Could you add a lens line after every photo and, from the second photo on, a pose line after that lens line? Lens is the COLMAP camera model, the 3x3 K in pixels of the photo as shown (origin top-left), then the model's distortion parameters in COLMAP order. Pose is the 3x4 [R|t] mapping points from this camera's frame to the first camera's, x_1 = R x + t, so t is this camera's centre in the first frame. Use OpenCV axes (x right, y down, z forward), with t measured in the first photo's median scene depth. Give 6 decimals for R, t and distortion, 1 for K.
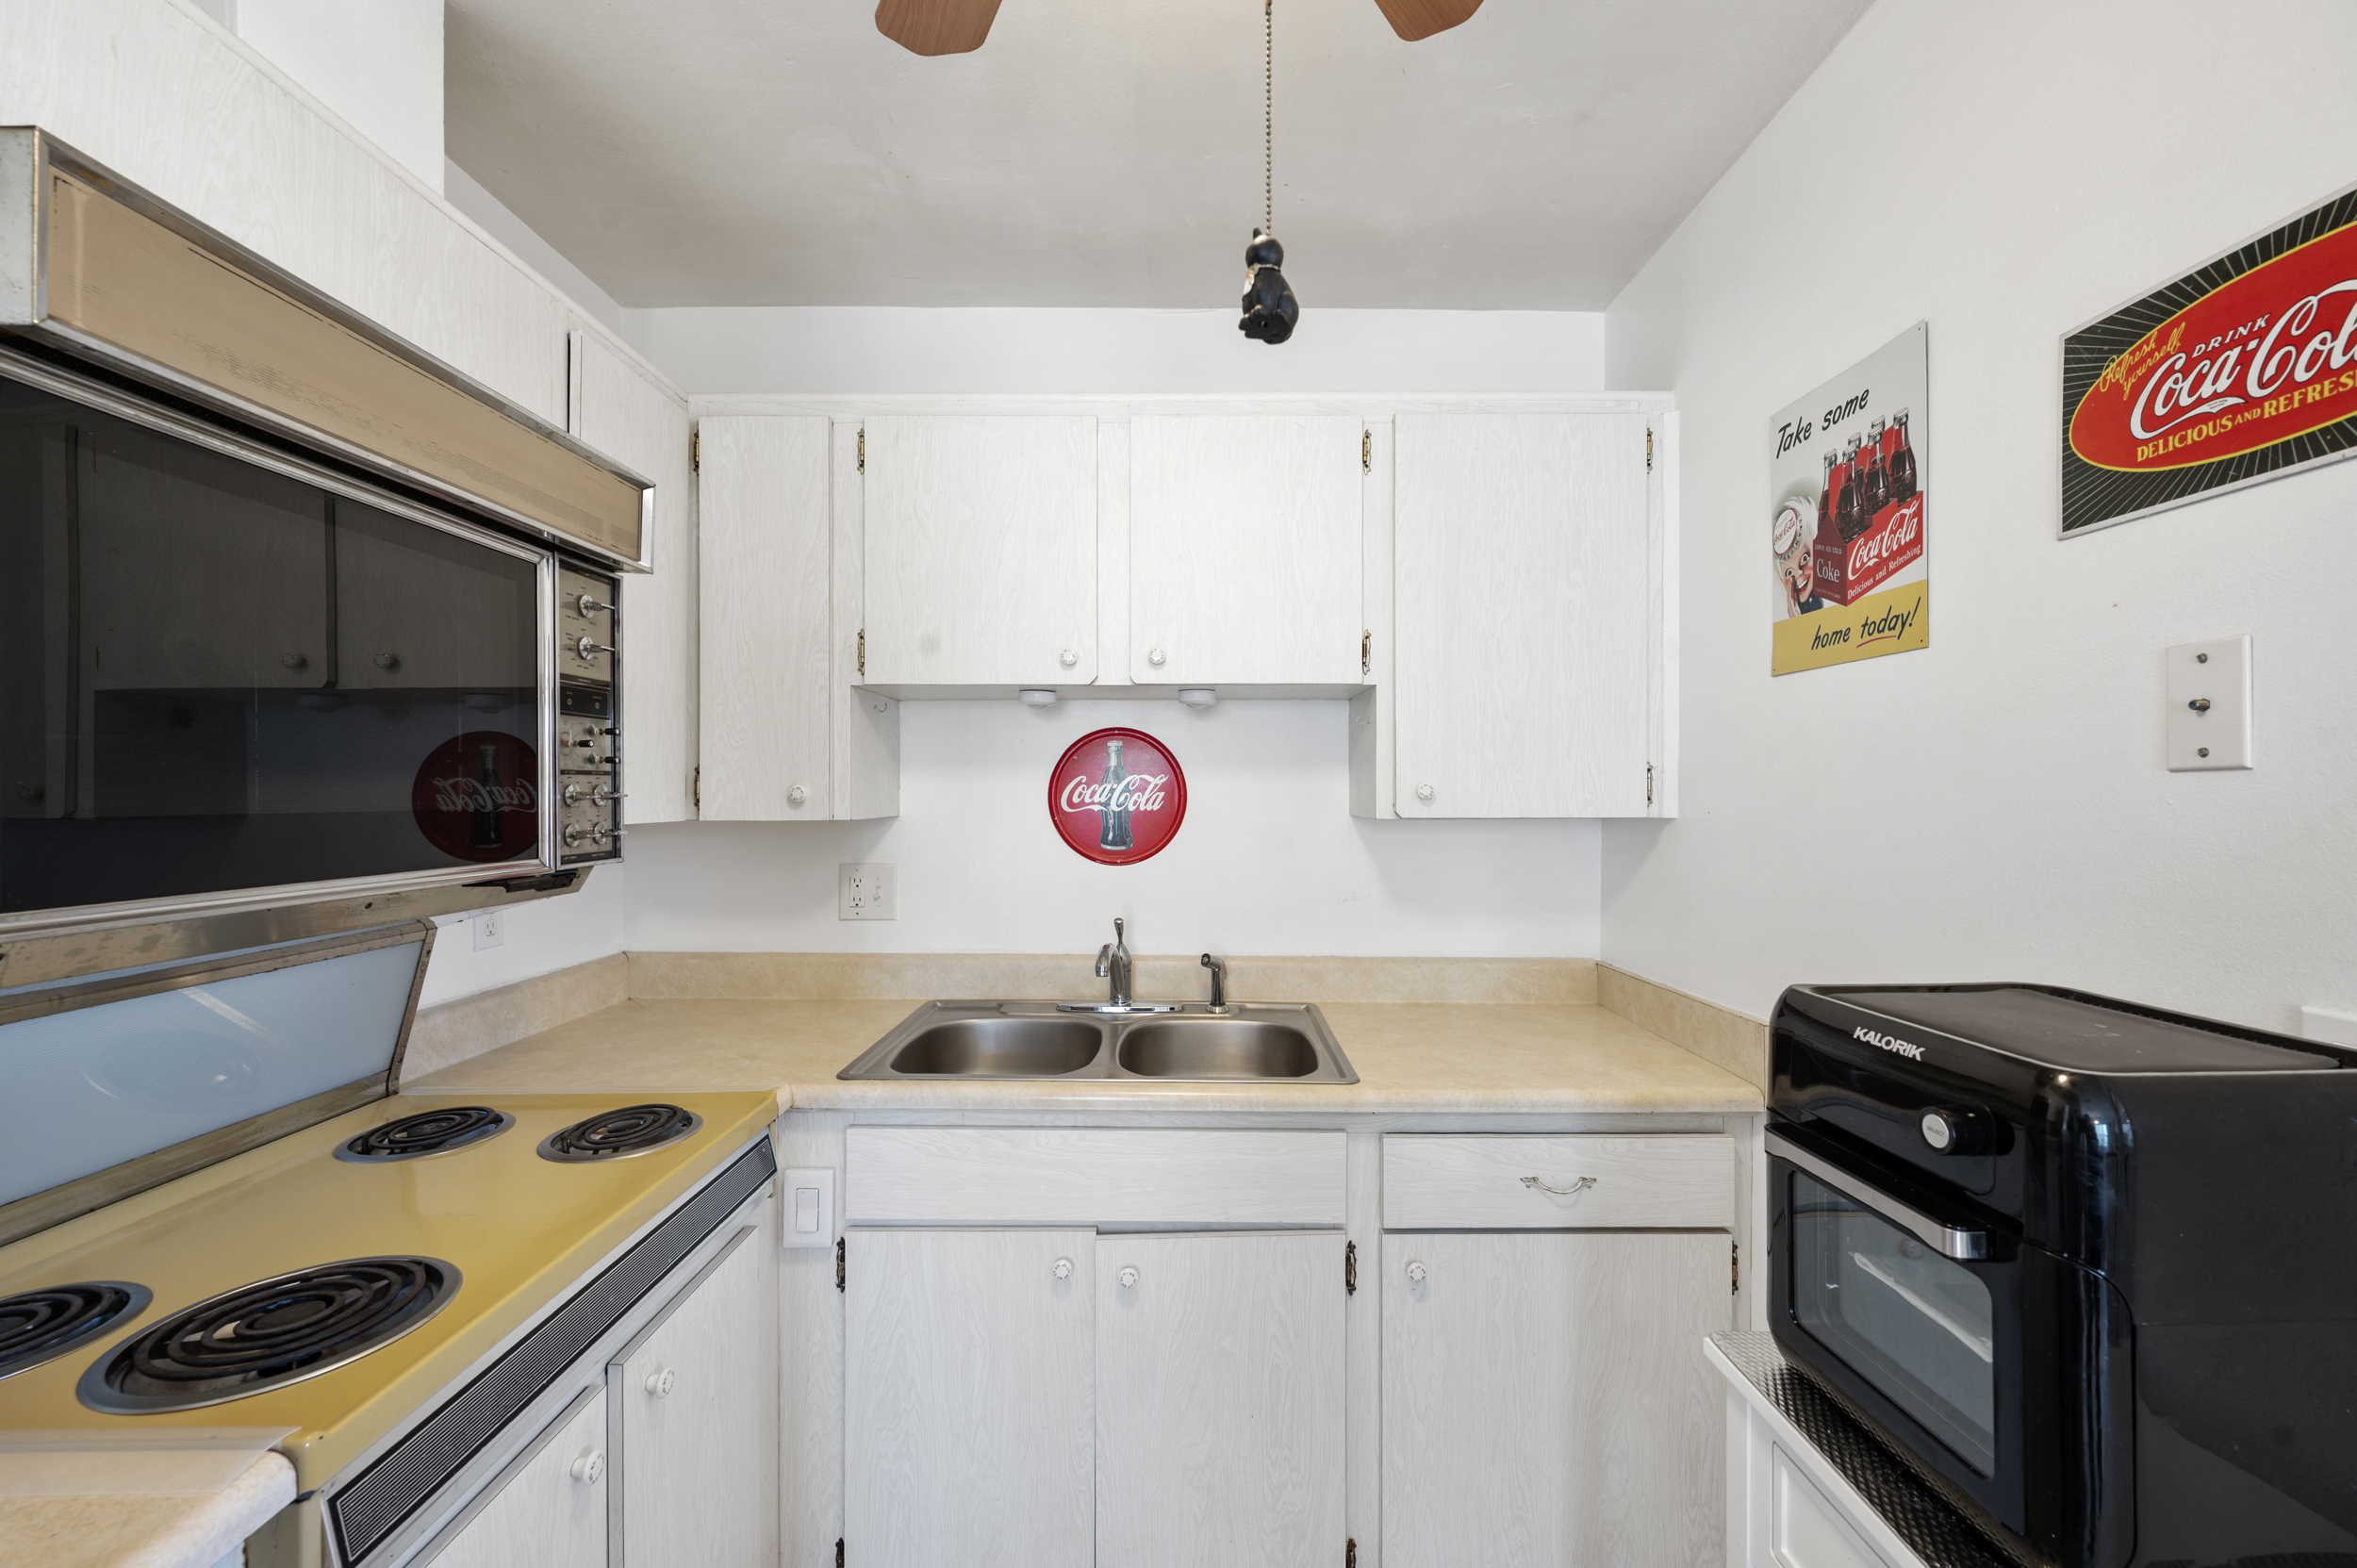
lens RADIAL K [[944.2, 0, 1177.3], [0, 944.2, 792.5], [0, 0, 1]] dist [-0.001288, -0.000375]
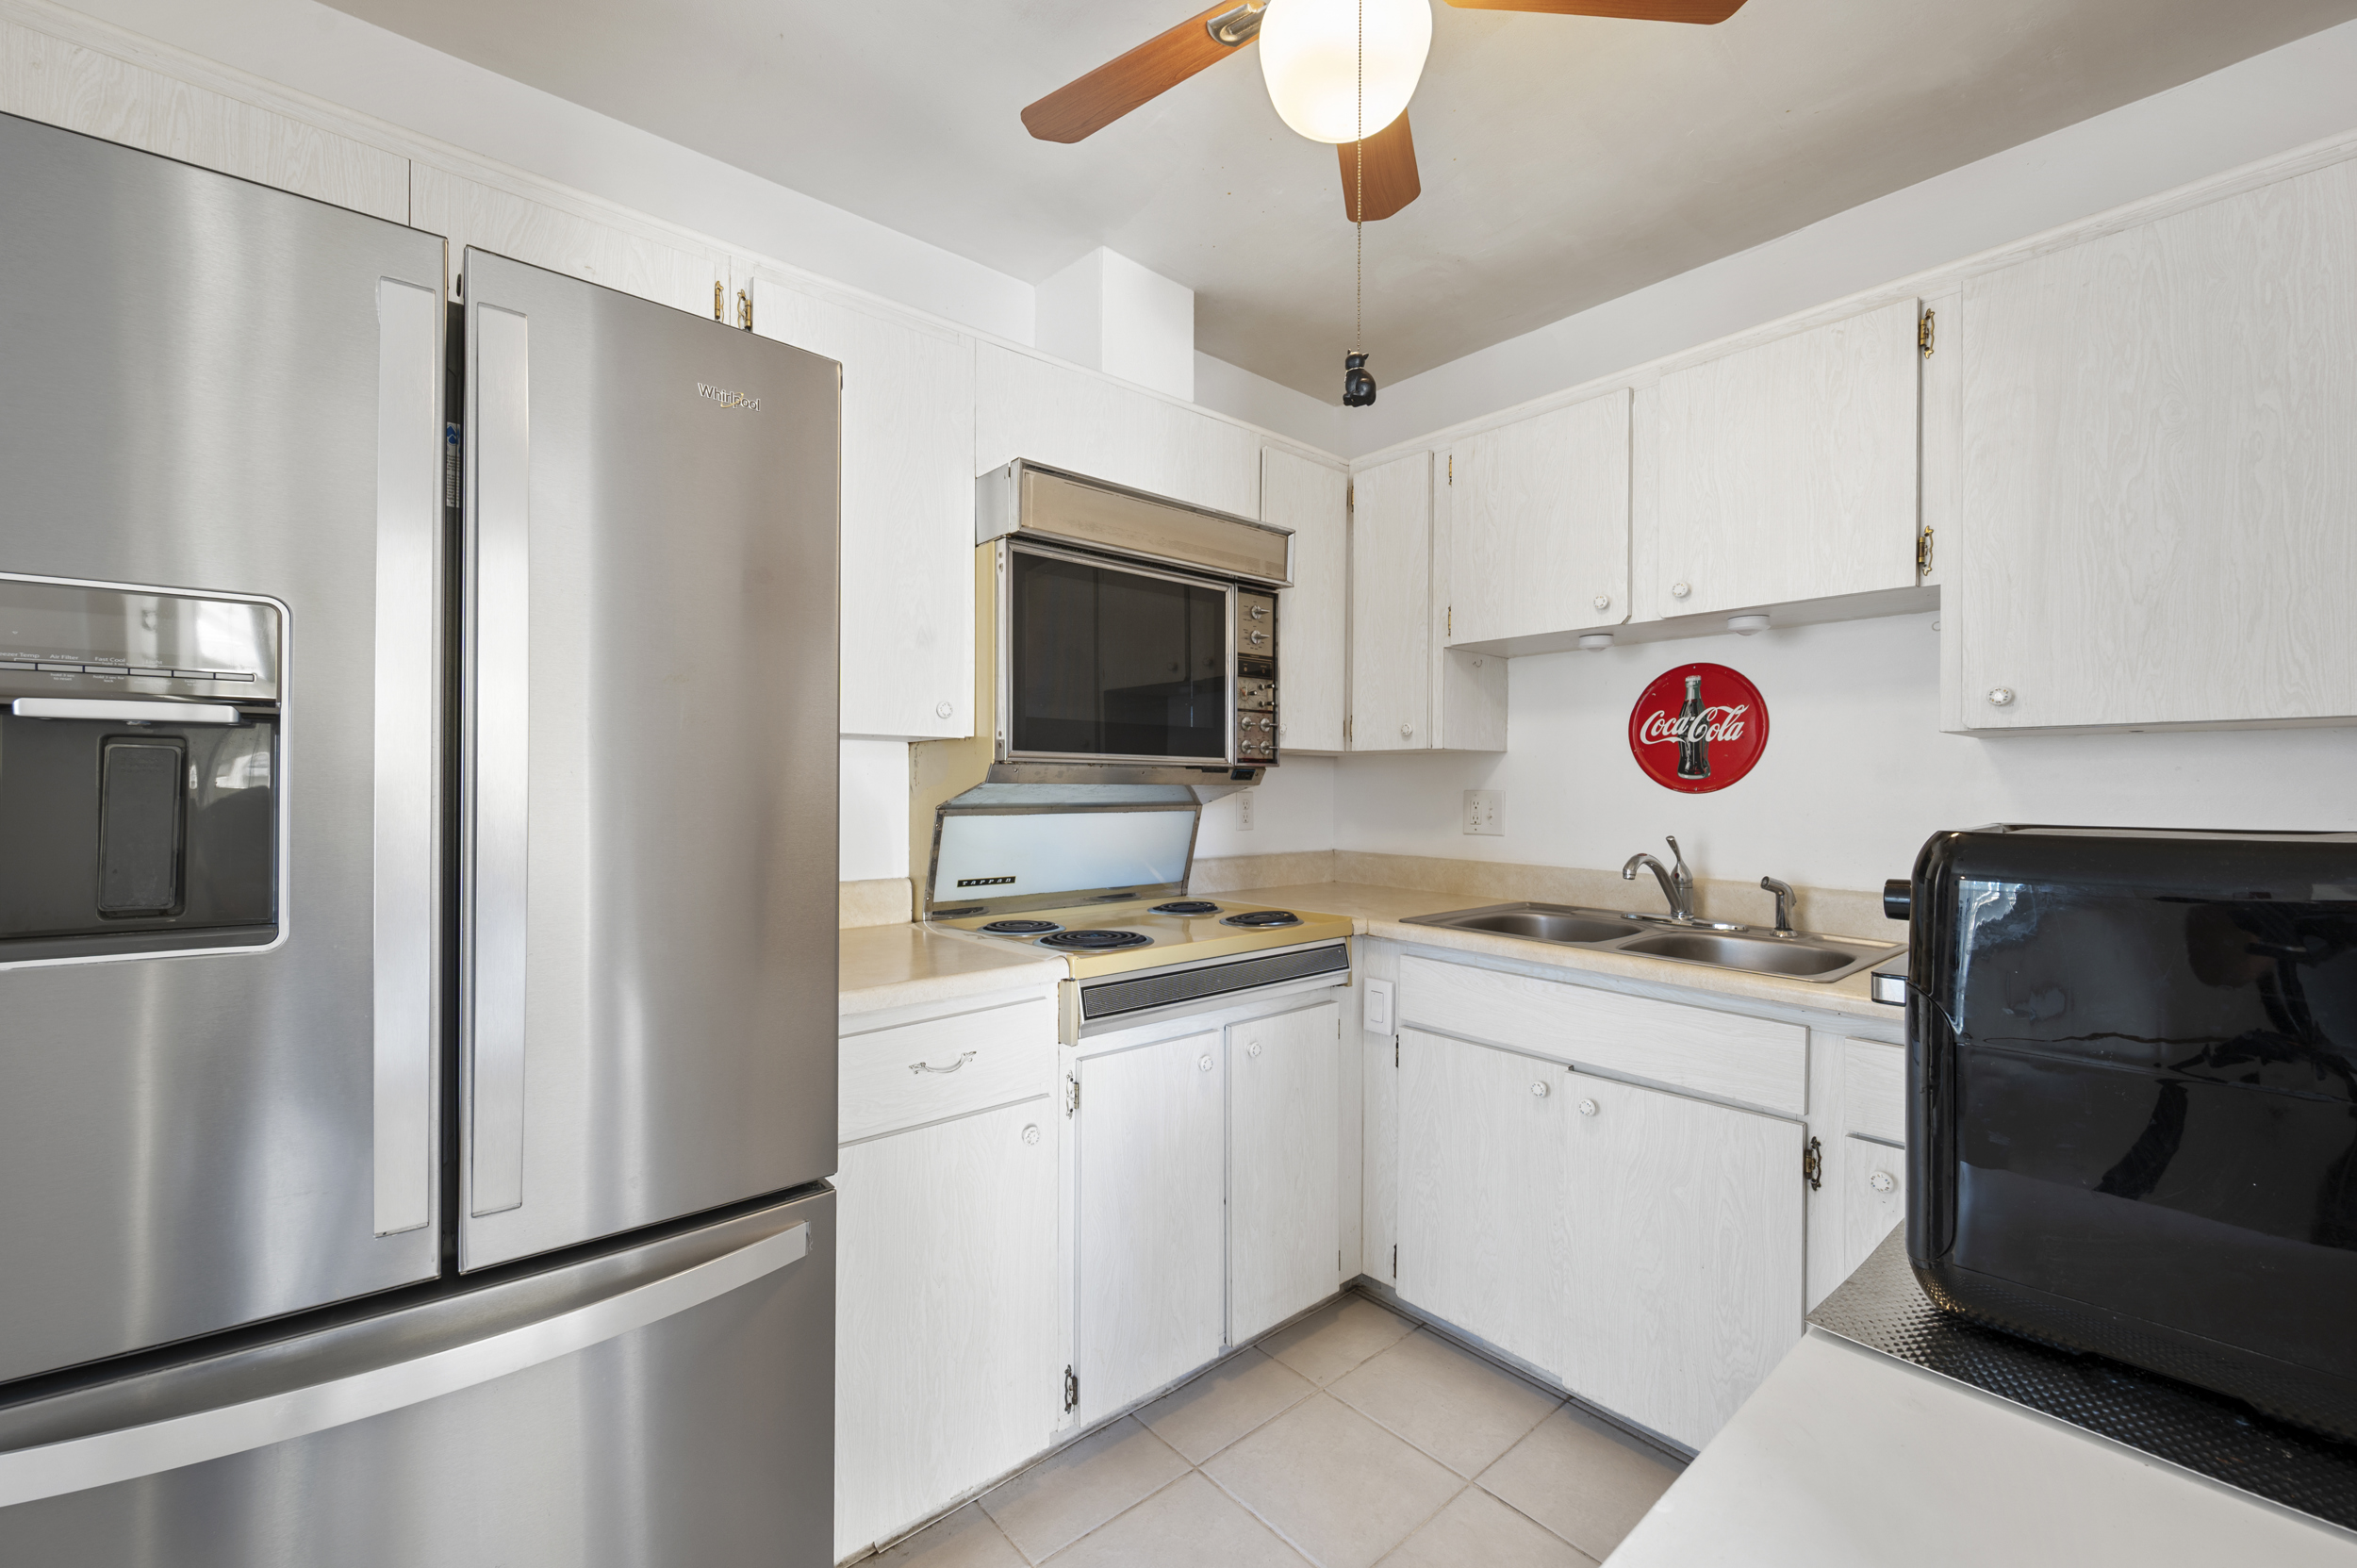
lens RADIAL K [[944.2, 0, 1177.3], [0, 944.2, 792.5], [0, 0, 1]] dist [-0.001288, -0.000375]
pose [[0.650425, 0.008181, -0.759526, 0.428405], [-0.007258, 0.999963, 0.004555, 0.088908], [0.759536, 0.002550, 0.650461, -0.154579]]
